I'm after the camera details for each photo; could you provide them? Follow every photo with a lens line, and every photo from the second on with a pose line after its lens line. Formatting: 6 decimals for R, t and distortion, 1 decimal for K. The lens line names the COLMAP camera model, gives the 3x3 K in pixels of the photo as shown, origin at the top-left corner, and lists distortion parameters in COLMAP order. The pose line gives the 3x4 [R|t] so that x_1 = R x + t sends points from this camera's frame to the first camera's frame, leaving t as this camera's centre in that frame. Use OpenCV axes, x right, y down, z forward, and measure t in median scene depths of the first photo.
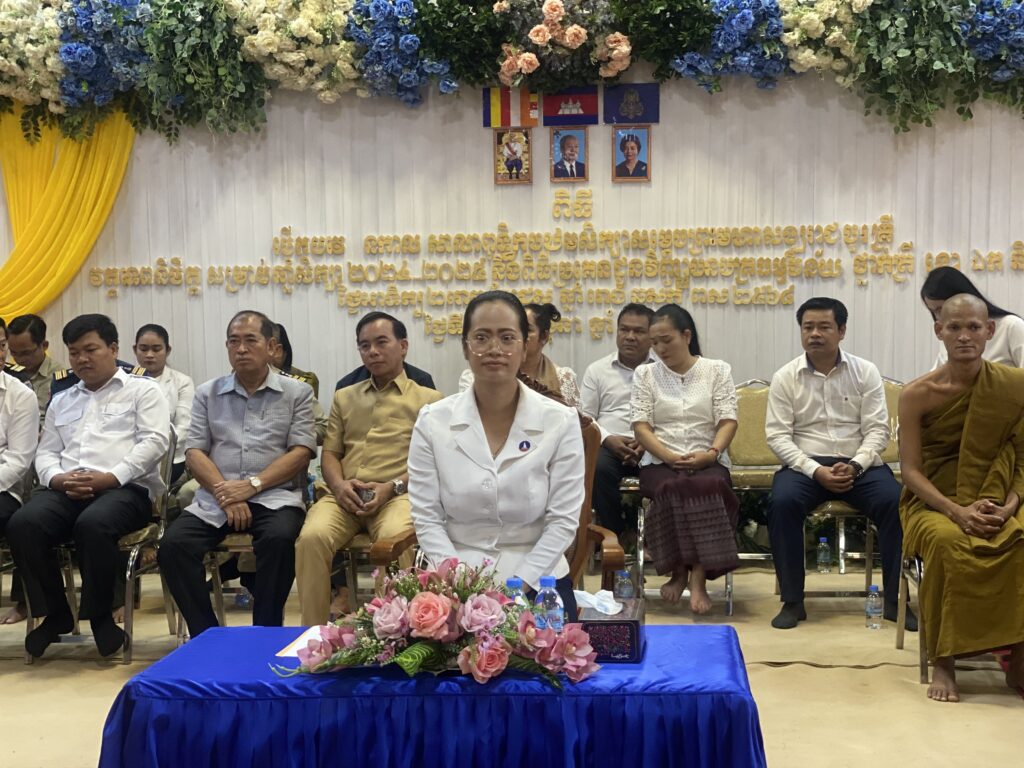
lens RADIAL K [[1509.5, 0, 527.3], [0, 1509.5, 374.6], [0, 0, 1]] dist [0.120583, 0.000000]
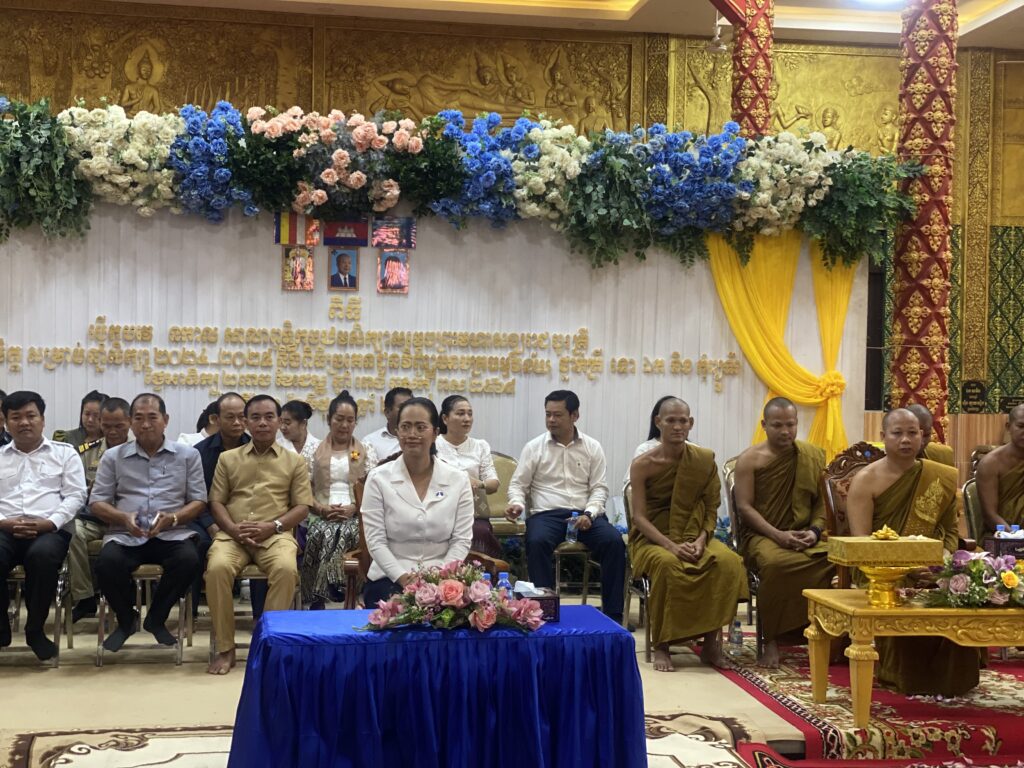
lens RADIAL K [[1509.5, 0, 509.4], [0, 1509.5, 377.1], [0, 0, 1]] dist [0.120583, 0.000000]
pose [[0.964046, 0.029981, 0.264038, -0.170469], [-0.019094, 0.998862, -0.043703, -0.003547], [-0.265048, 0.037090, 0.963522, -0.245873]]
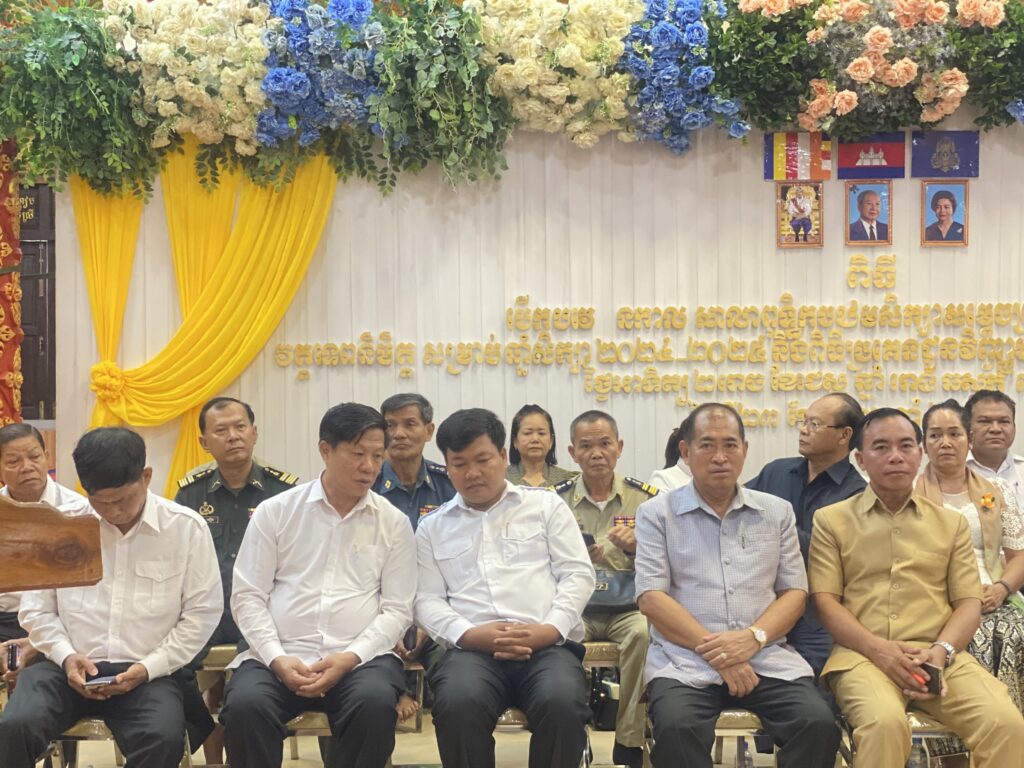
lens RADIAL K [[1509.5, 0, 526.2], [0, 1509.5, 380.9], [0, 0, 1]] dist [0.120583, 0.000000]
pose [[0.992411, 0.005954, 0.122823, -0.267110], [-0.000479, 0.999007, -0.044558, -0.015024], [-0.122967, 0.044161, 0.991428, 0.193090]]
